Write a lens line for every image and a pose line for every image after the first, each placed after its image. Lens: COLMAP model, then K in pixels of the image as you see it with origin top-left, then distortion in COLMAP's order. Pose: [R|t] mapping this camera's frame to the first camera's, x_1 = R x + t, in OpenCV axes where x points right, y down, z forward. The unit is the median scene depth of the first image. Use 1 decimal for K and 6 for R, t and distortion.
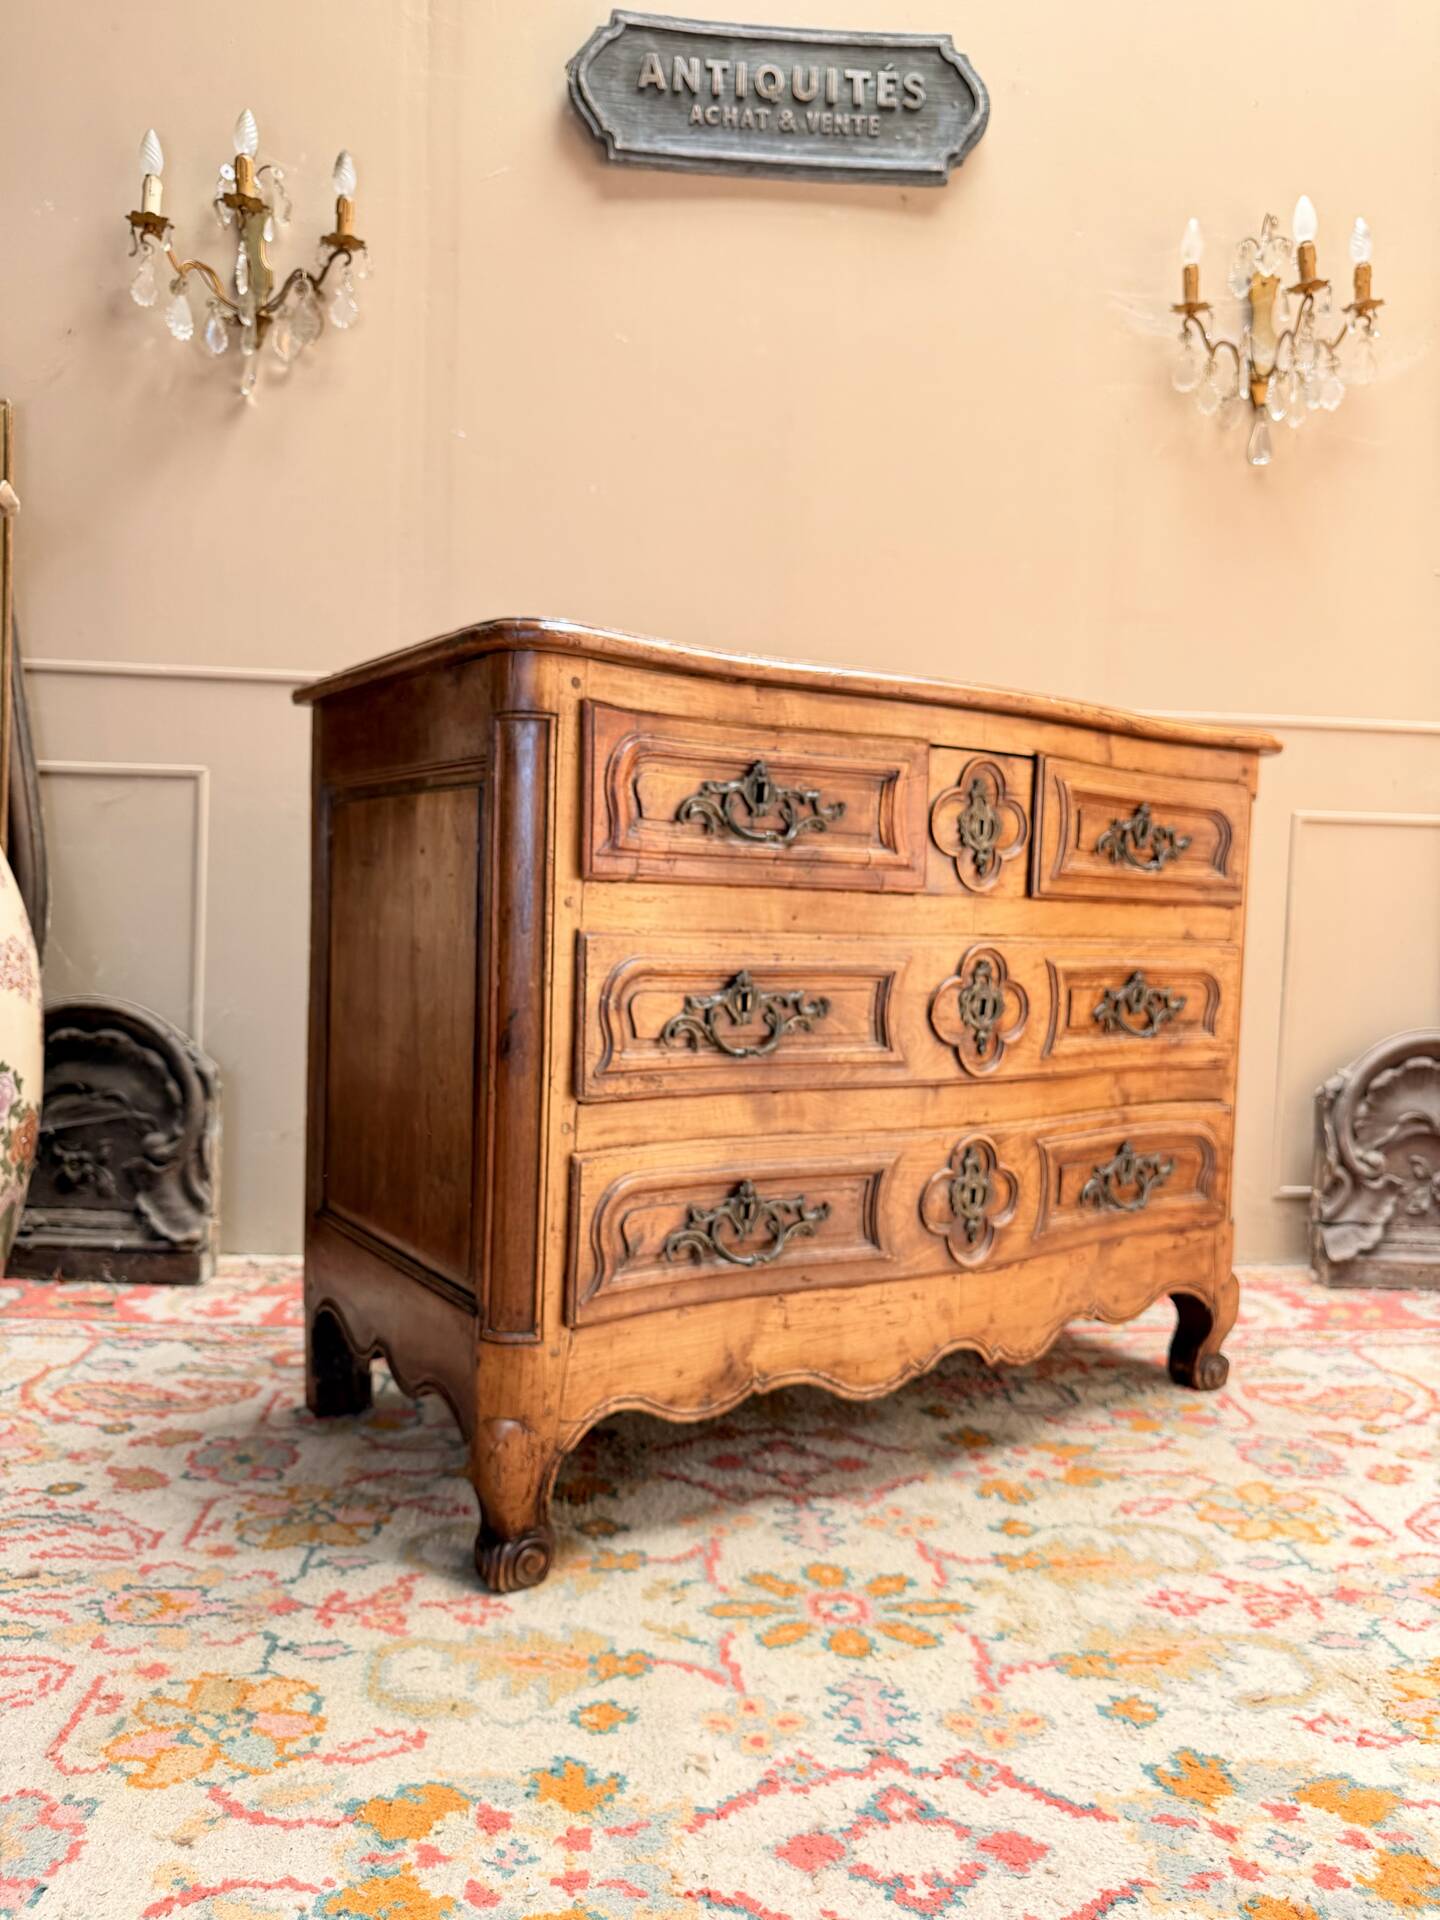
lens RADIAL K [[1405.5, 0, 730.8], [0, 1405.5, 962.6], [0, 0, 1]] dist [-0.009203, -0.003381]
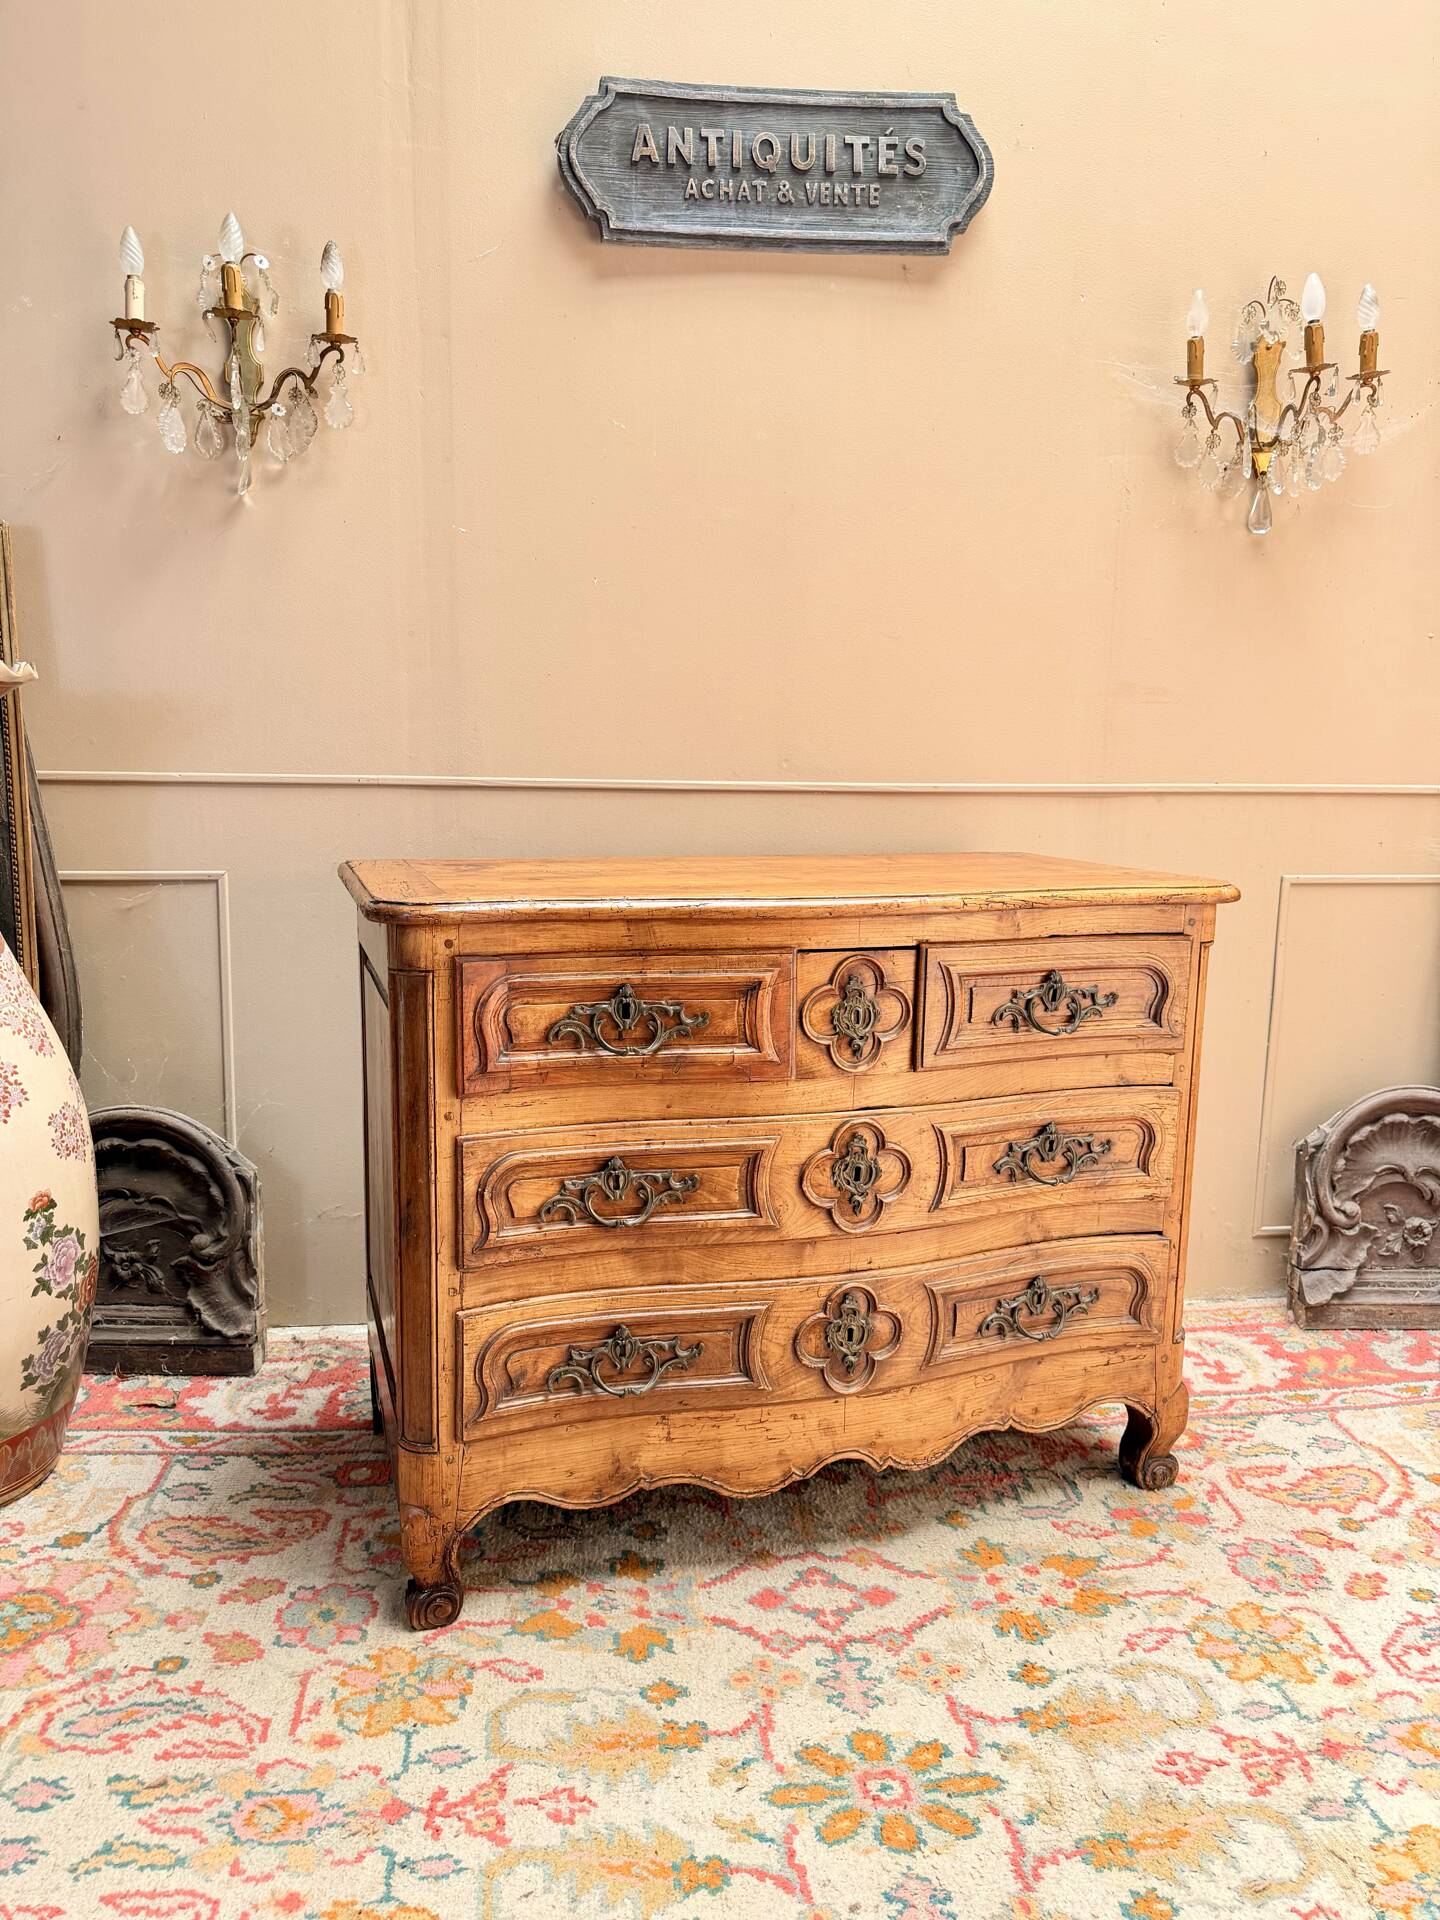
lens RADIAL K [[1390.6, 0, 715.9], [0, 1390.6, 964.3], [0, 0, 1]] dist [0.004068, -0.009588]
pose [[0.999654, -0.022400, 0.013753, -0.037961], [0.020674, 0.993163, 0.114894, -0.210428], [-0.016233, -0.114570, 0.993283, -0.019930]]
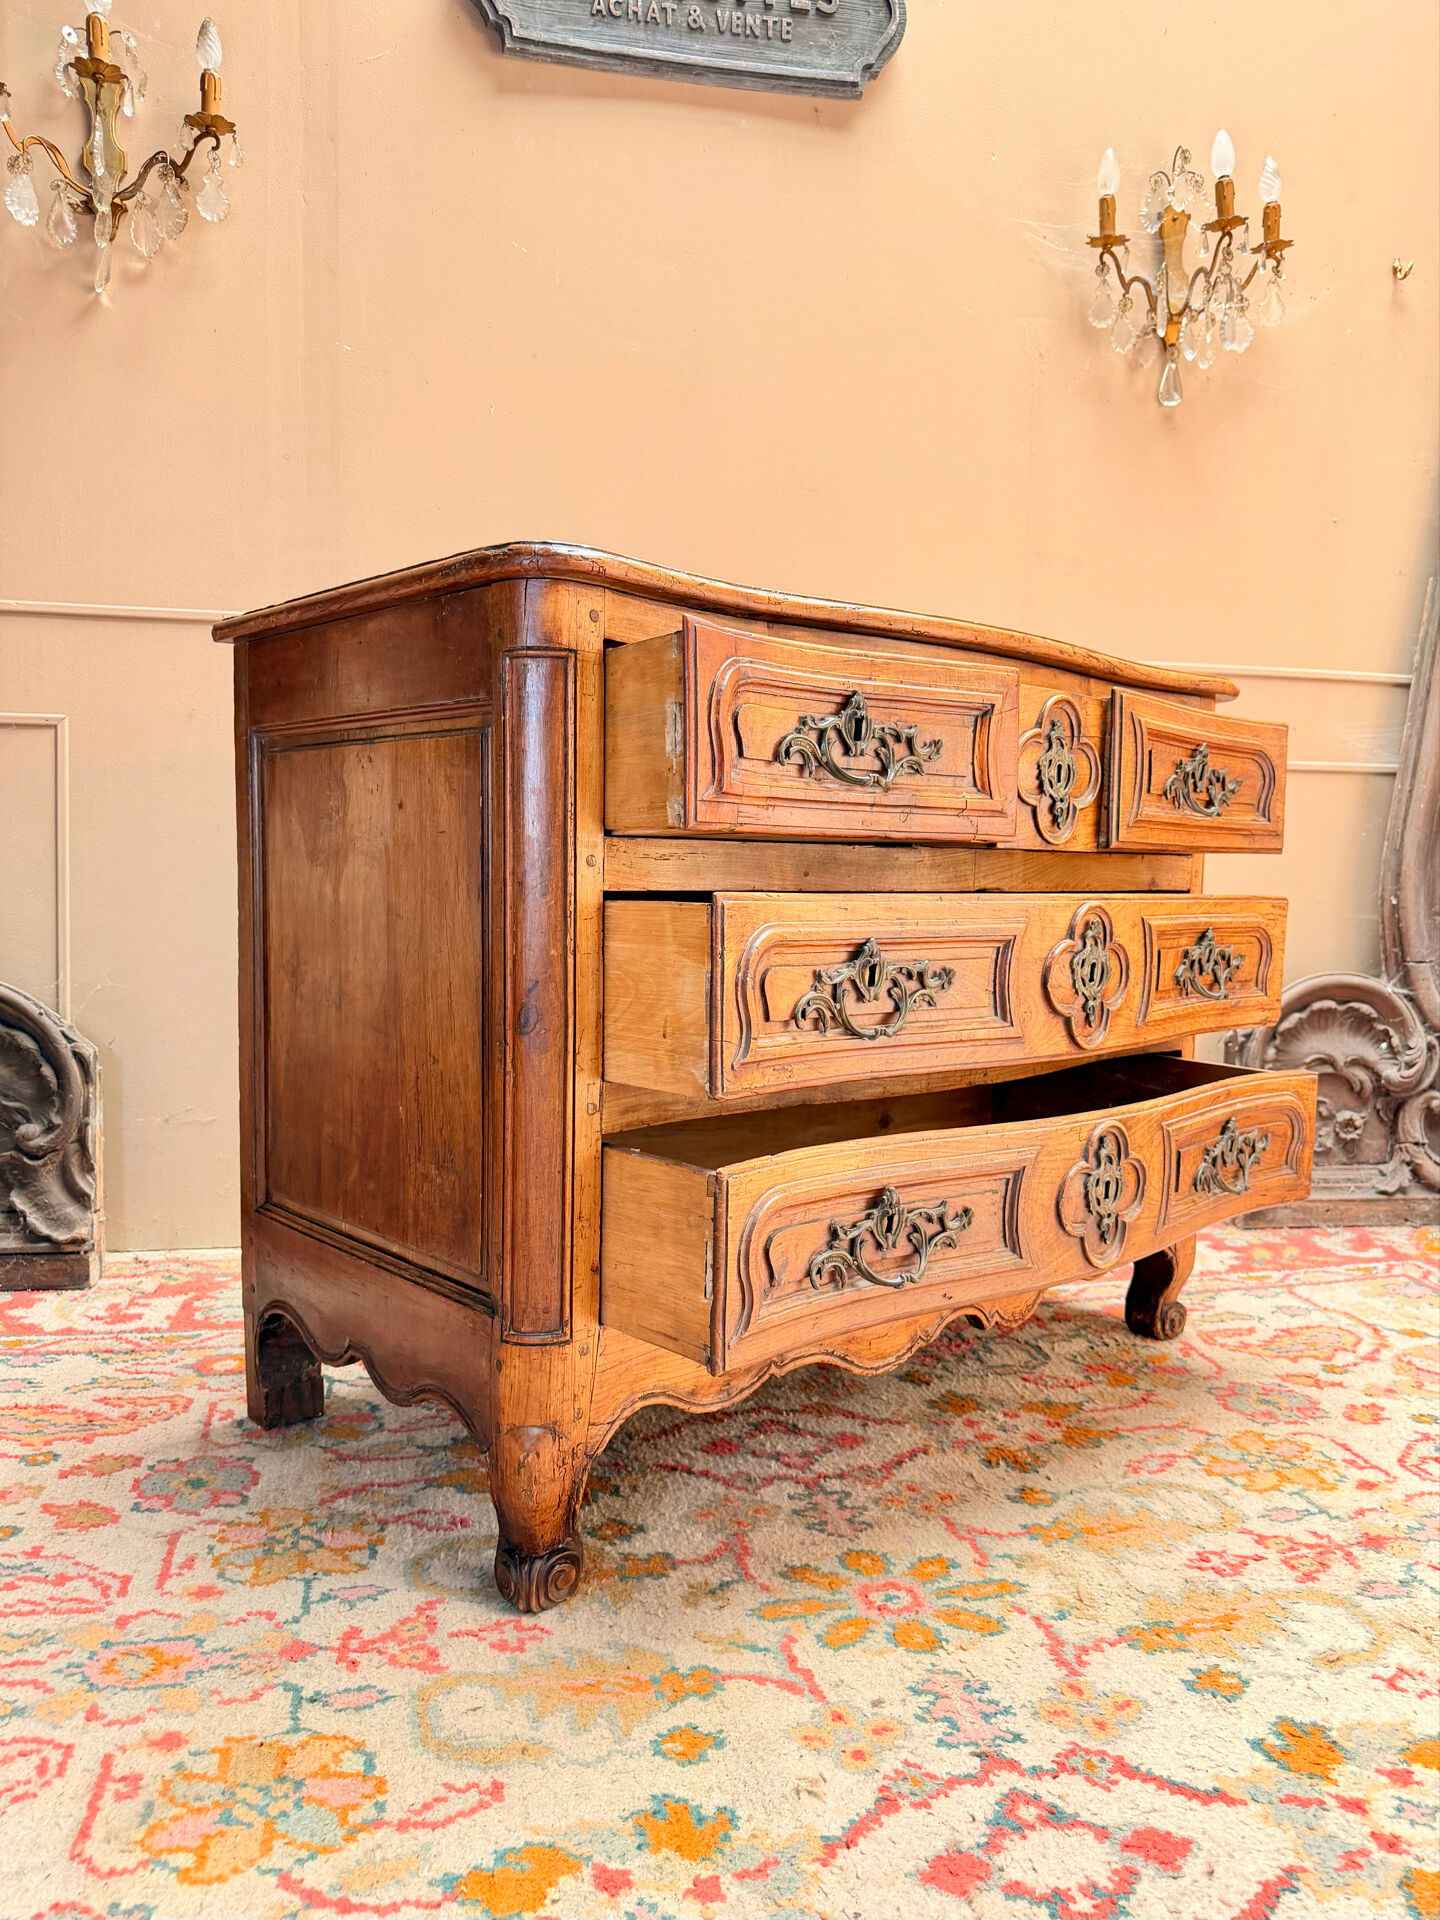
lens RADIAL K [[1412.3, 0, 717.8], [0, 1412.3, 968.2], [0, 0, 1]] dist [-0.001765, -0.006141]
pose [[0.990599, -0.024752, 0.134539, -0.100888], [0.019754, 0.999069, 0.038360, -0.004253], [-0.135363, -0.035341, 0.990166, 0.052152]]
